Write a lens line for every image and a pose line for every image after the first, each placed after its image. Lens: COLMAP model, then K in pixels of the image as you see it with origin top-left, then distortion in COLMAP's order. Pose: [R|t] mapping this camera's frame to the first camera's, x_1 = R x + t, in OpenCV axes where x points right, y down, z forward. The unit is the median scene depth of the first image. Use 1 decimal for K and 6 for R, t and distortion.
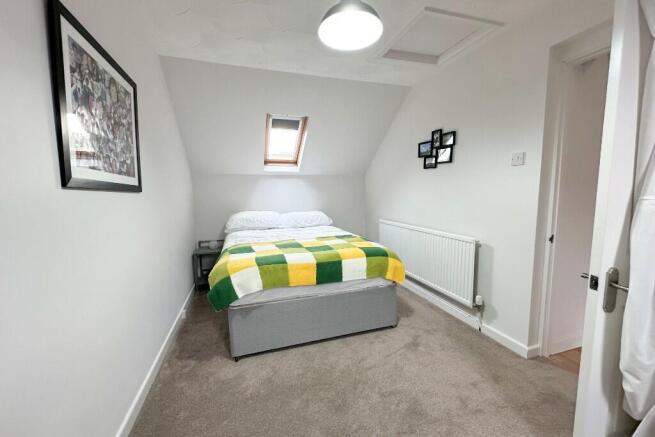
lens RADIAL K [[259.4, 0, 326.9], [0, 259.4, 215.2], [0, 0, 1]] dist [0.002963, -0.000080]
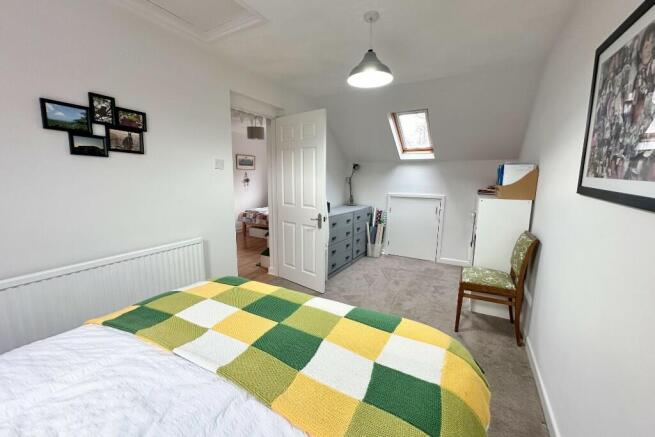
lens RADIAL K [[259.4, 0, 329.0], [0, 259.4, 216.8], [0, 0, 1]] dist [0.002963, -0.000080]
pose [[-0.679067, -0.106335, 0.726334, -0.419924], [0.071094, 0.975275, 0.209248, -0.136942], [-0.730625, 0.193731, -0.654717, 1.065735]]
